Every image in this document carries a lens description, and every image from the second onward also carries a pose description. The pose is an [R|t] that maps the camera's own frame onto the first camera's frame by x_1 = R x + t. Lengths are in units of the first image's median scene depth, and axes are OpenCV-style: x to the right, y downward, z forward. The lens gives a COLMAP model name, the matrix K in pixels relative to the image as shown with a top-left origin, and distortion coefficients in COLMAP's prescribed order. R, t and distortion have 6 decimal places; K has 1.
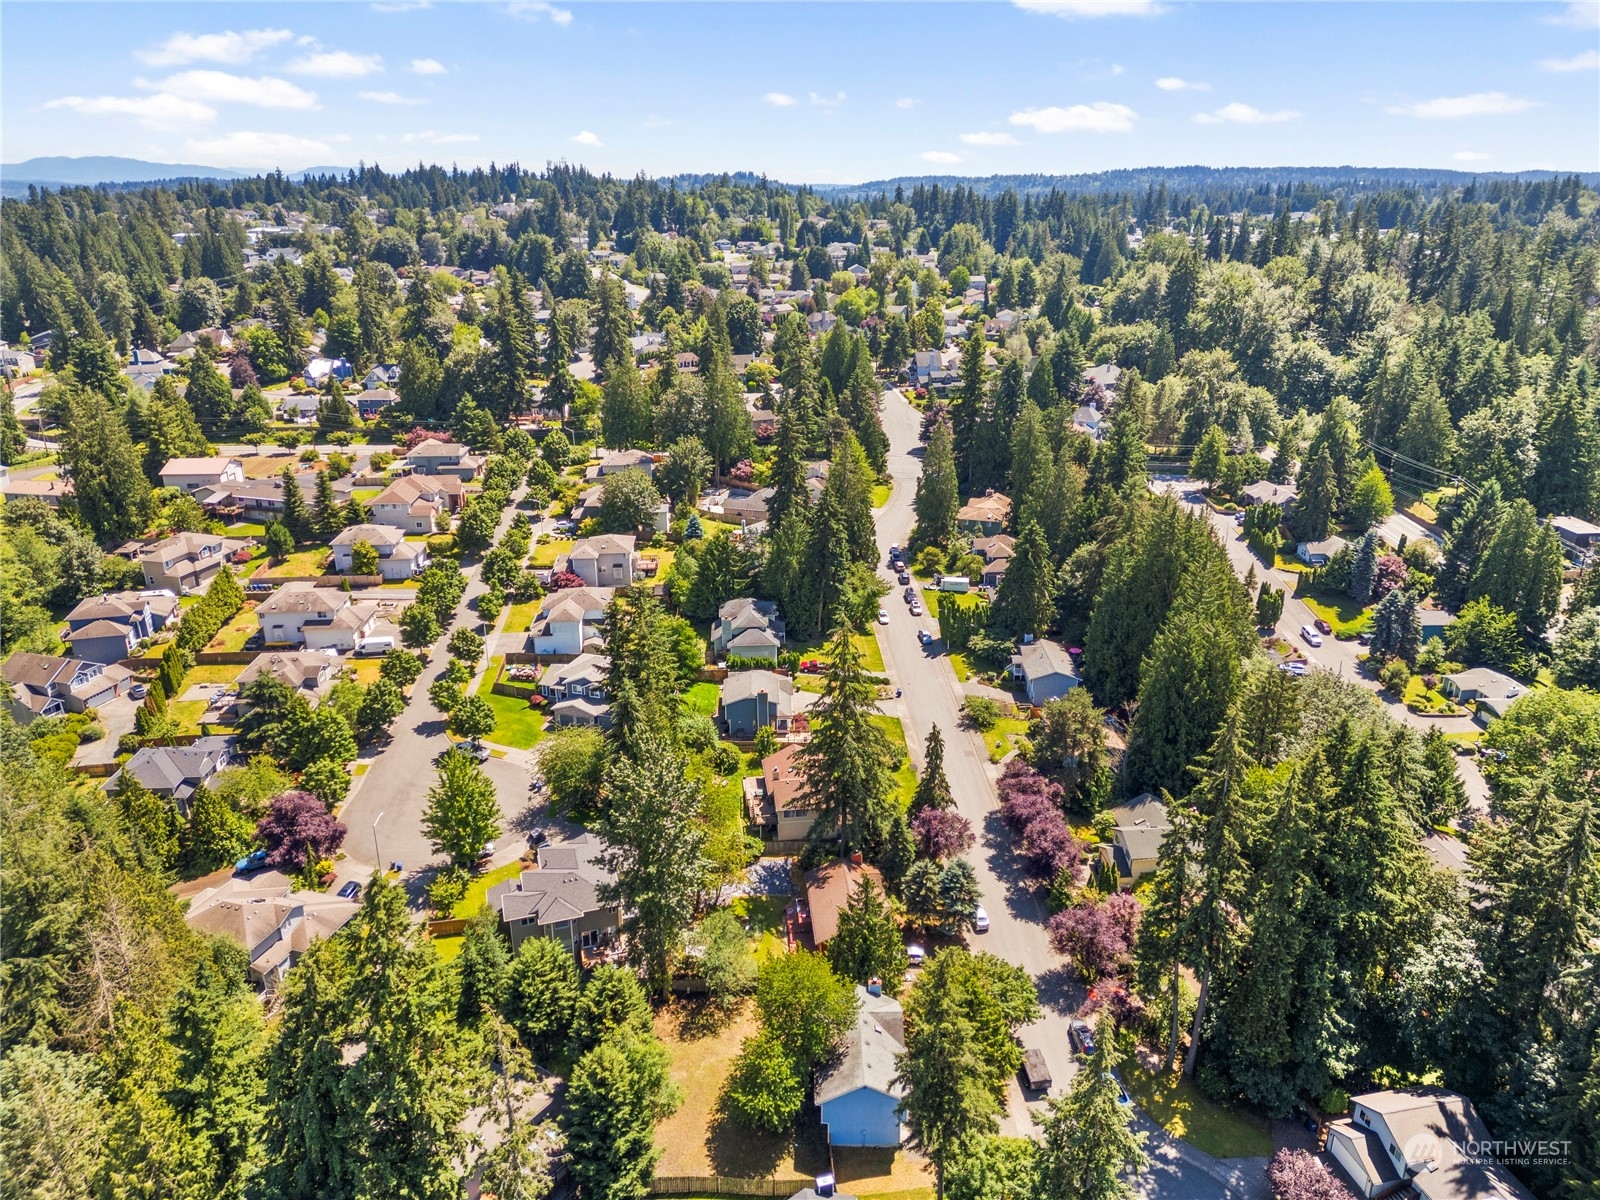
lens RADIAL K [[1125.3, 0, 804.1], [0, 1125.3, 591.2], [0, 0, 1]] dist [0.046242, -0.017787]
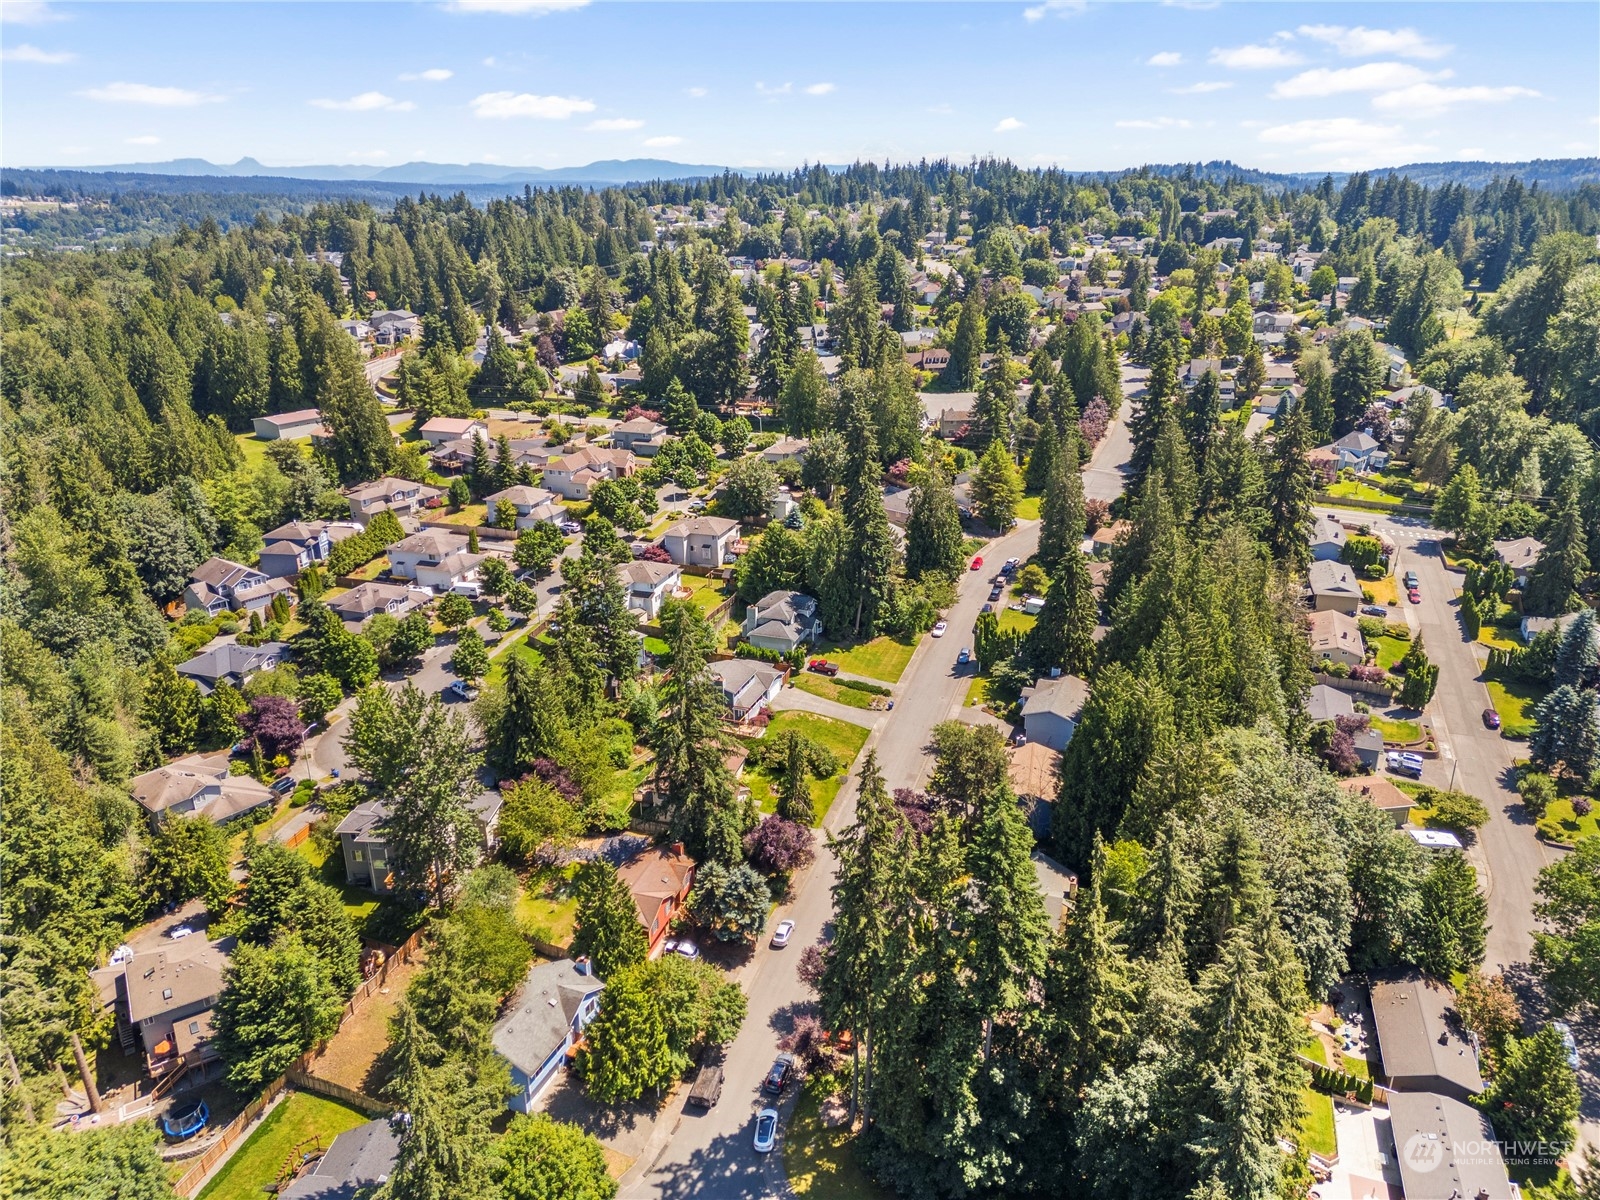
lens RADIAL K [[1125.3, 0, 799.3], [0, 1125.3, 611.2], [0, 0, 1]] dist [0.046242, -0.017787]
pose [[0.921133, 0.133261, -0.365727, 0.294083], [-0.125932, 0.991065, 0.043941, -0.019153], [0.368315, 0.005581, 0.929684, 0.059382]]
